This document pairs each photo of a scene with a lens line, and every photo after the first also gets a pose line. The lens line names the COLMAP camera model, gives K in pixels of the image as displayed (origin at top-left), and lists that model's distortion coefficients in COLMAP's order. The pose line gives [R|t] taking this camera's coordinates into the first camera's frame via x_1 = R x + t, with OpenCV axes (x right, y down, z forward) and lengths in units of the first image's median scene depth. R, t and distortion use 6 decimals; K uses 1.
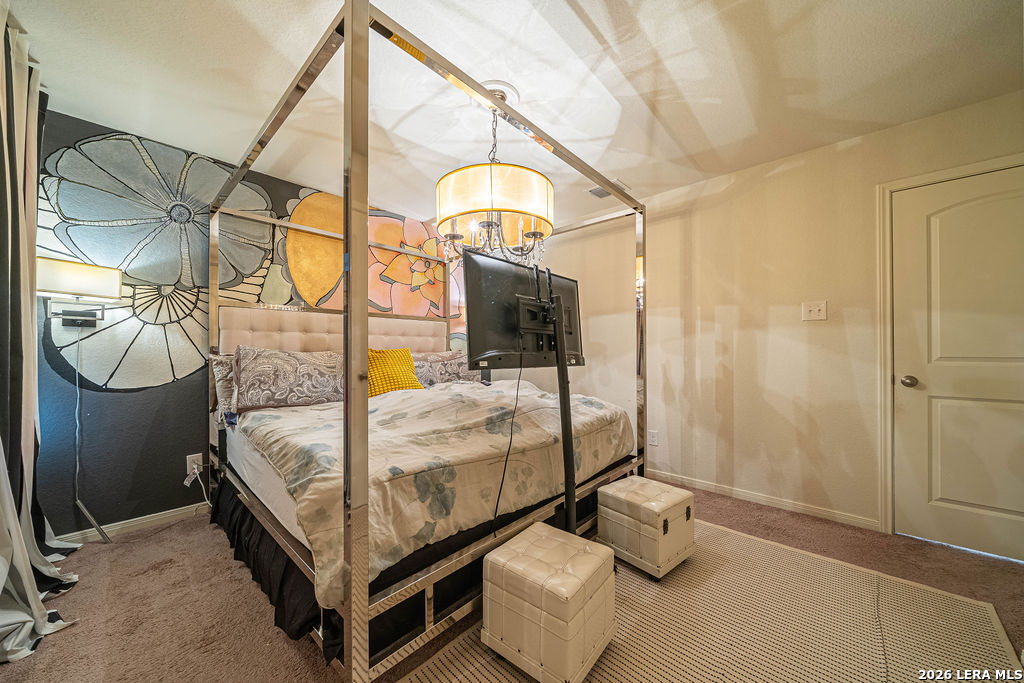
lens RADIAL K [[360.9, 0, 508.4], [0, 360.9, 351.9], [0, 0, 1]] dist [-0.002841, -0.000224]
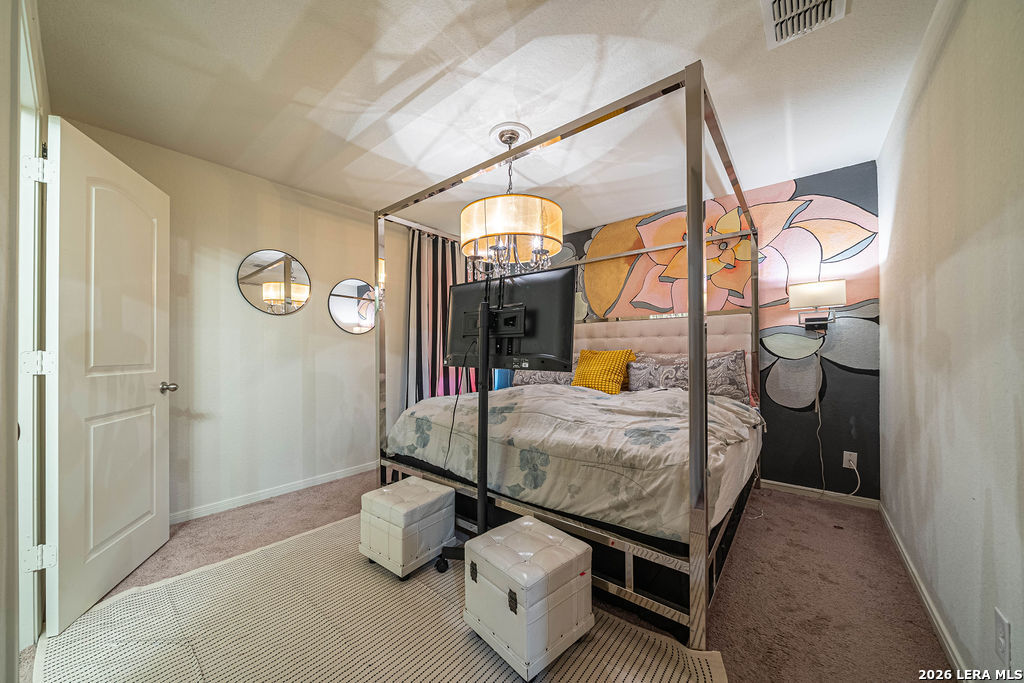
lens RADIAL K [[360.9, 0, 508.4], [0, 360.9, 351.9], [0, 0, 1]] dist [-0.002841, -0.000224]
pose [[0.054285, 0.000477, -0.998525, 0.851569], [0.001962, 0.999998, 0.000584, -0.005948], [0.998524, -0.001991, 0.054284, 0.706350]]
